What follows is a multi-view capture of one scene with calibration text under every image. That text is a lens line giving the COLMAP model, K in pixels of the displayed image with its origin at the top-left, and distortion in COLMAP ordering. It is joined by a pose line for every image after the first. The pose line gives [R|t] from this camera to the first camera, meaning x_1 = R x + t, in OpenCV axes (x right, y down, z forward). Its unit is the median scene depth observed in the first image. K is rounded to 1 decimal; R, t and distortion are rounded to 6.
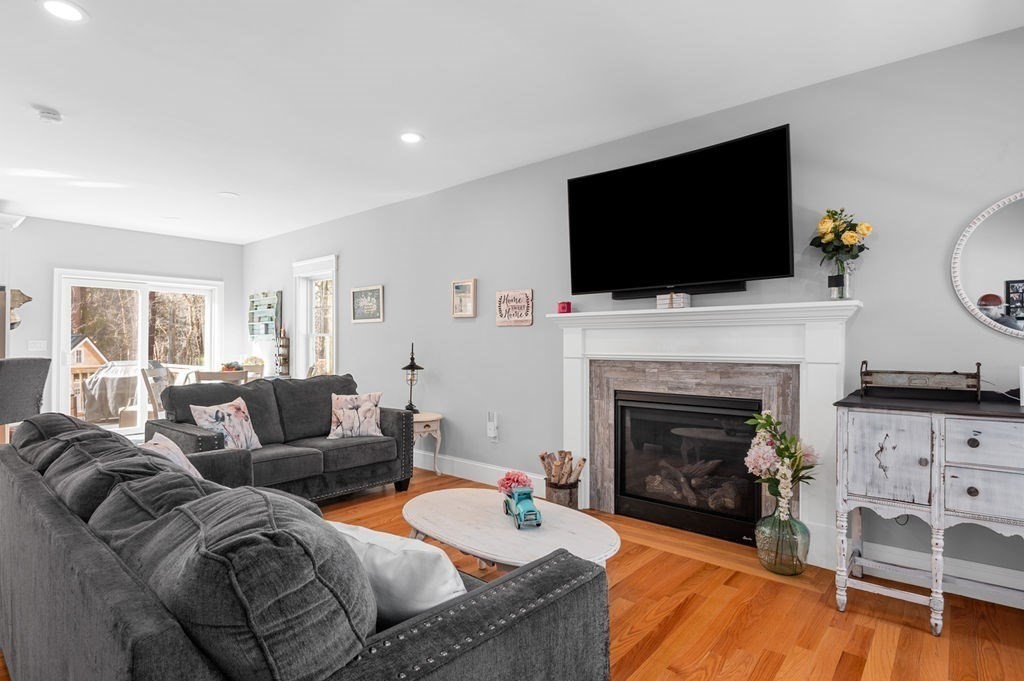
lens RADIAL K [[522.8, 0, 512.0], [0, 522.8, 340.5], [0, 0, 1]] dist [0.000532, -0.019829]
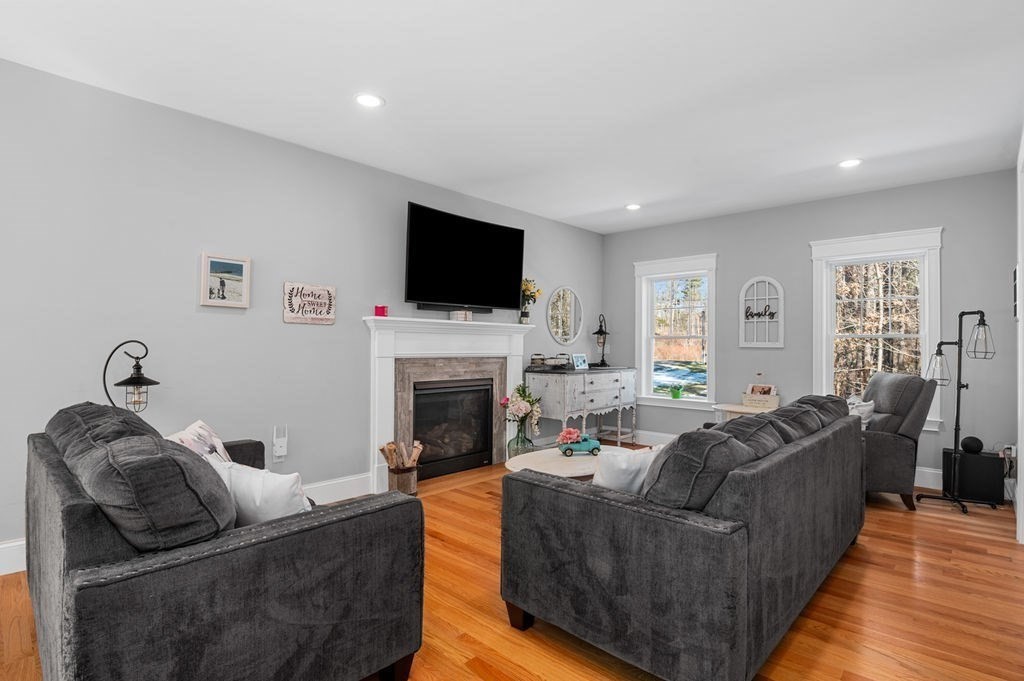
lens RADIAL K [[522.8, 0, 512.0], [0, 522.8, 340.5], [0, 0, 1]] dist [0.000532, -0.019829]
pose [[0.038531, 0.008263, 0.999223, -0.804772], [-0.017045, 0.999826, -0.007610, 0.001500], [-0.999112, -0.016738, 0.038665, 0.567407]]
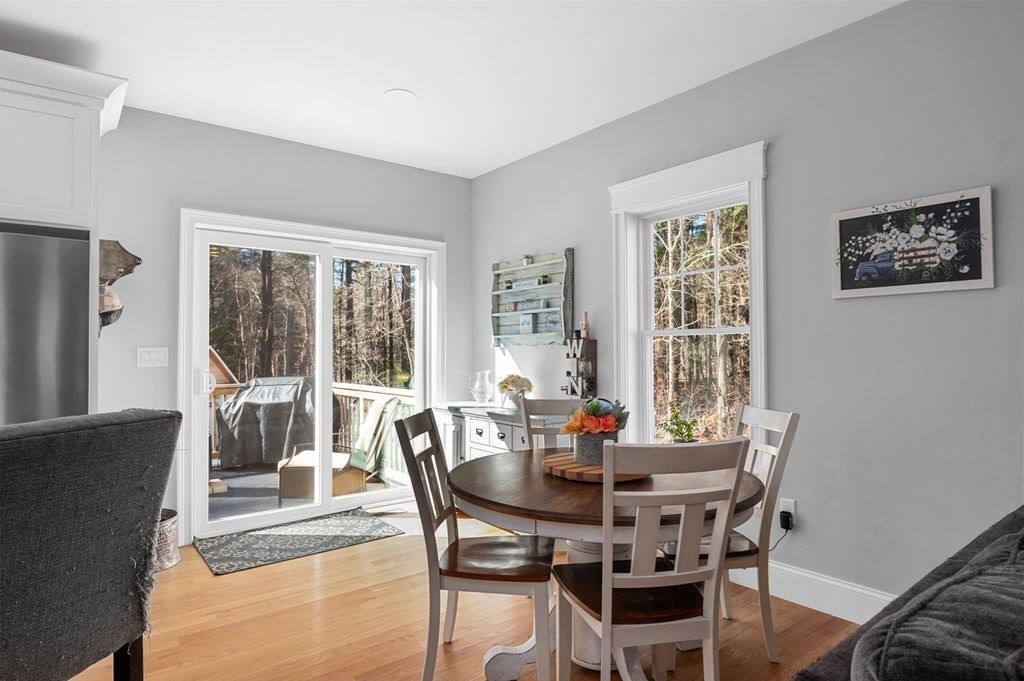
lens RADIAL K [[583.3, 0, 512.0], [0, 583.3, 340.5], [0, 0, 1]] dist [-0.000988, -0.001545]
pose [[0.980415, -0.008836, -0.196743, -0.574771], [0.006737, 0.999913, -0.011333, 0.003017], [0.196826, 0.009786, 0.980390, 0.632650]]
